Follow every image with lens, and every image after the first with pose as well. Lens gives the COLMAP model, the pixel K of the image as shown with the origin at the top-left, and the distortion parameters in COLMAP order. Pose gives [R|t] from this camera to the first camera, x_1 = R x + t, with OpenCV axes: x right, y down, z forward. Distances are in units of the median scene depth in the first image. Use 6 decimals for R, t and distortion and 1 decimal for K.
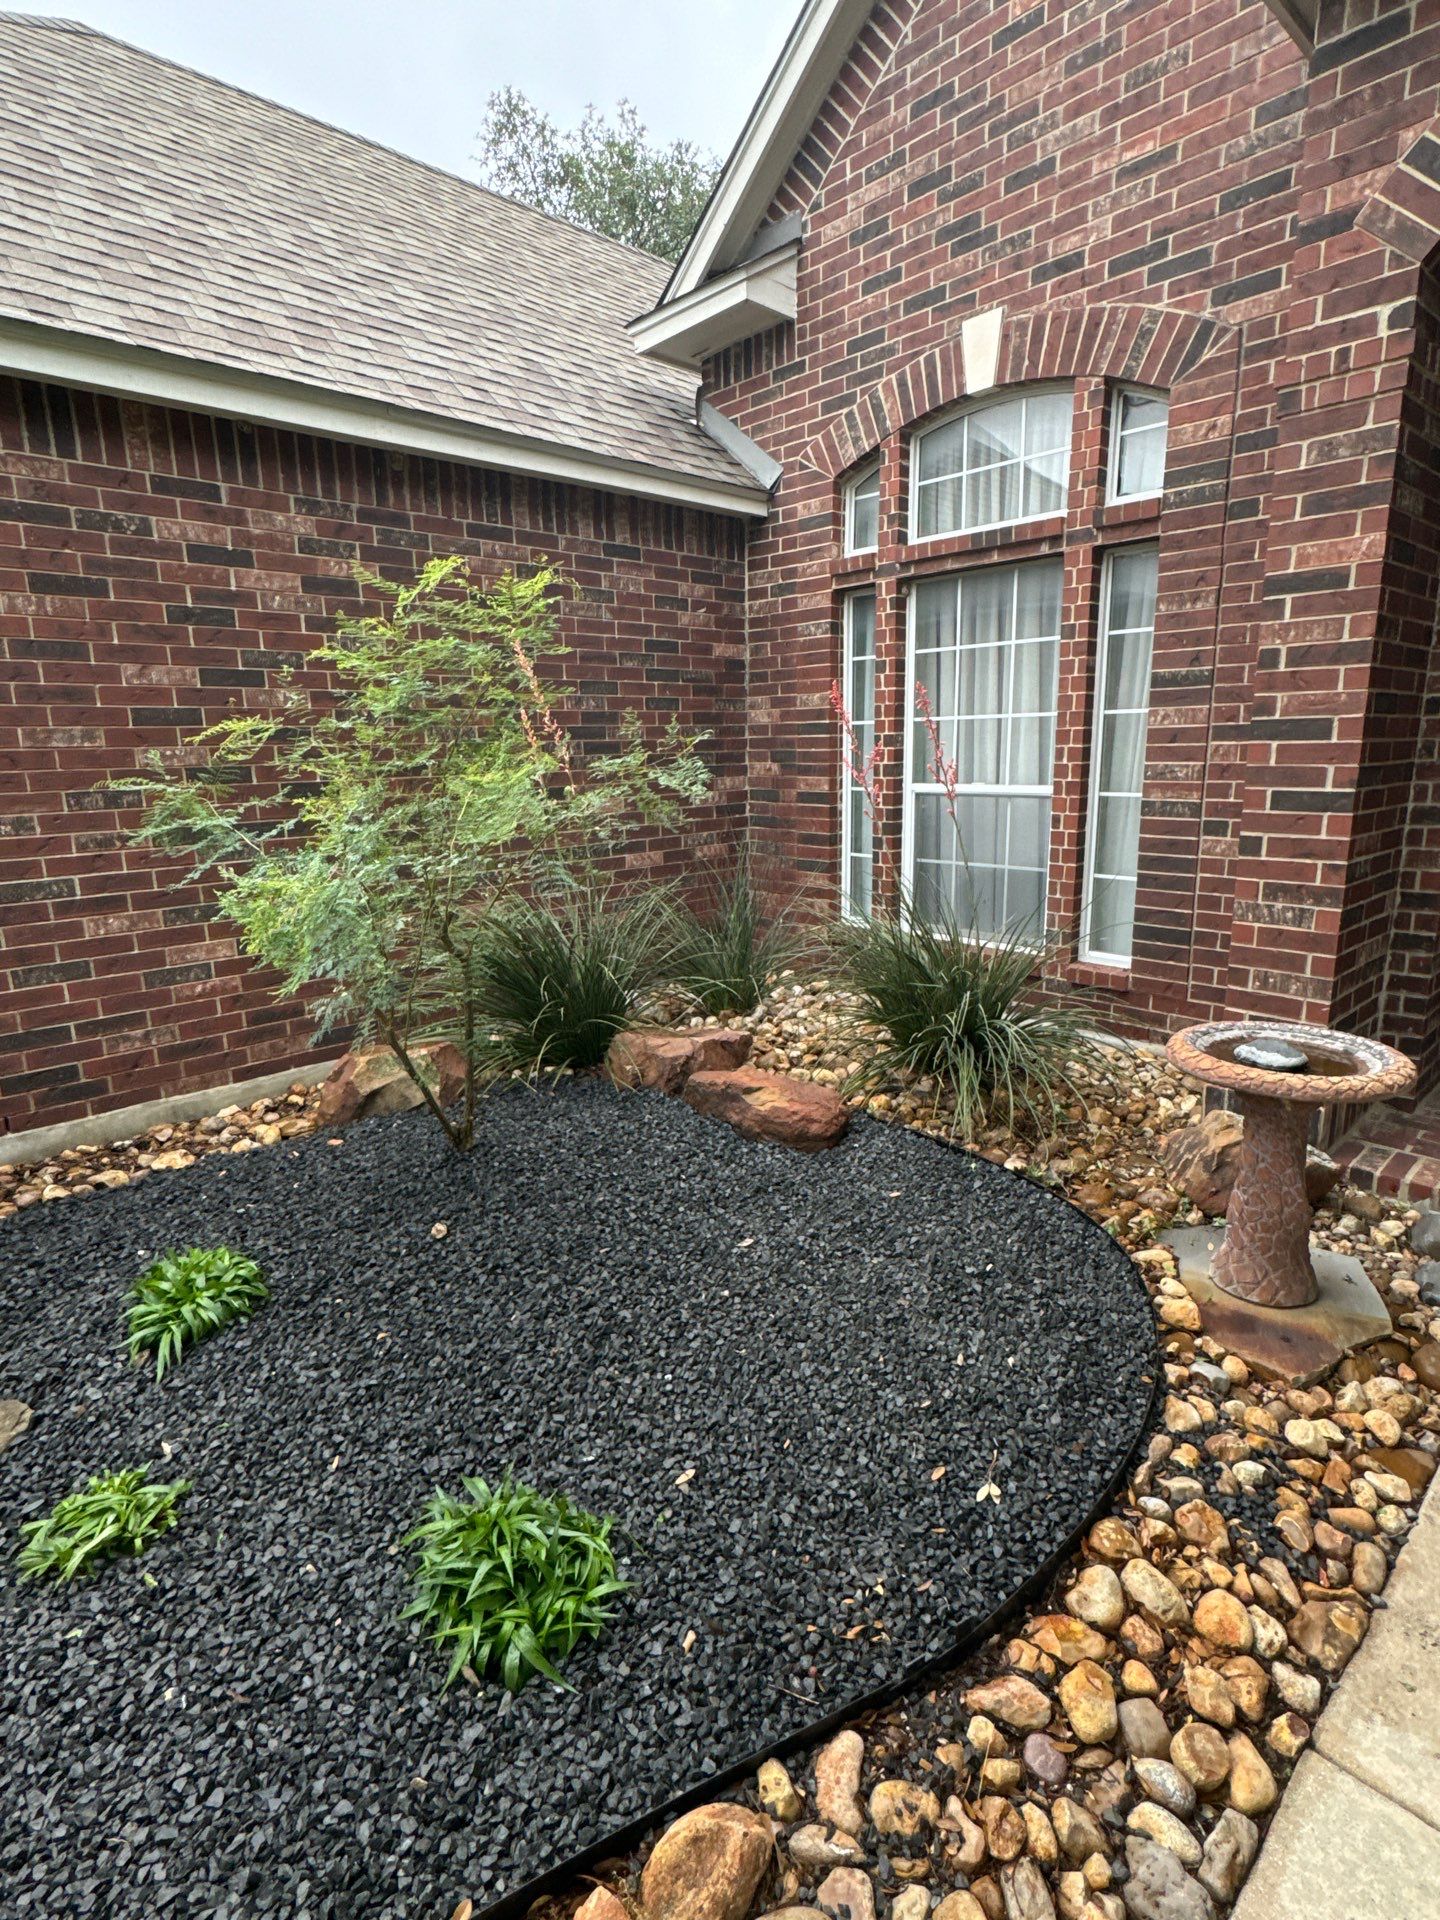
lens RADIAL K [[976.9, 0, 724.5], [0, 976.9, 958.5], [0, 0, 1]] dist [-0.003591, 0.001550]
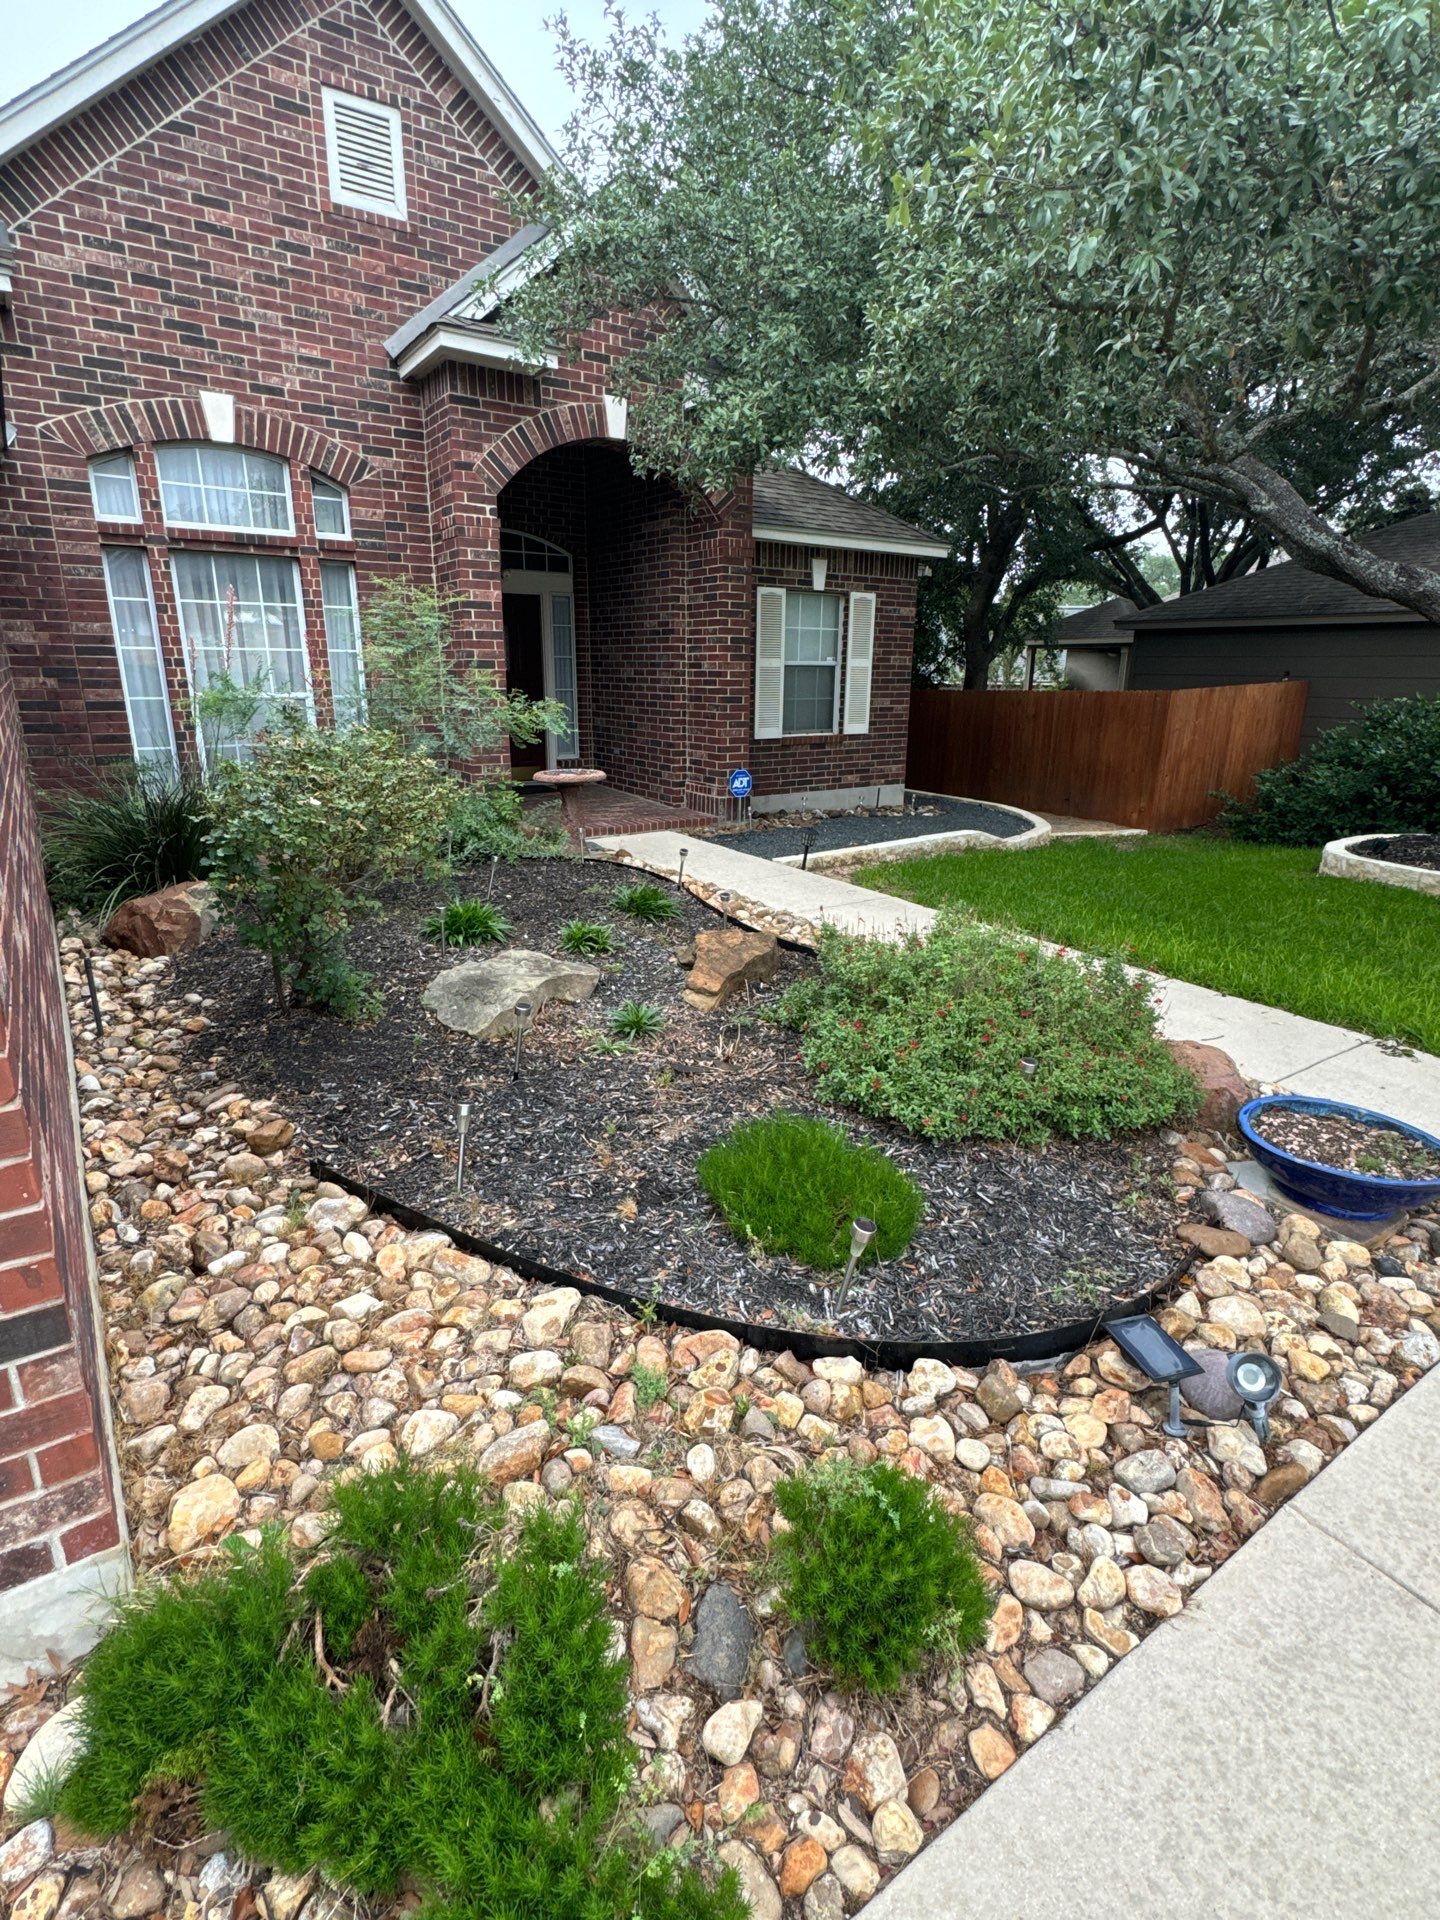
lens RADIAL K [[952.0, 0, 720.3], [0, 952.0, 953.8], [0, 0, 1]] dist [-0.000871, -0.000236]
pose [[0.147591, -0.262925, 0.953461, -1.410482], [0.199400, 0.952133, 0.231693, 0.021228], [-0.968740, 0.155924, 0.192954, 0.040483]]
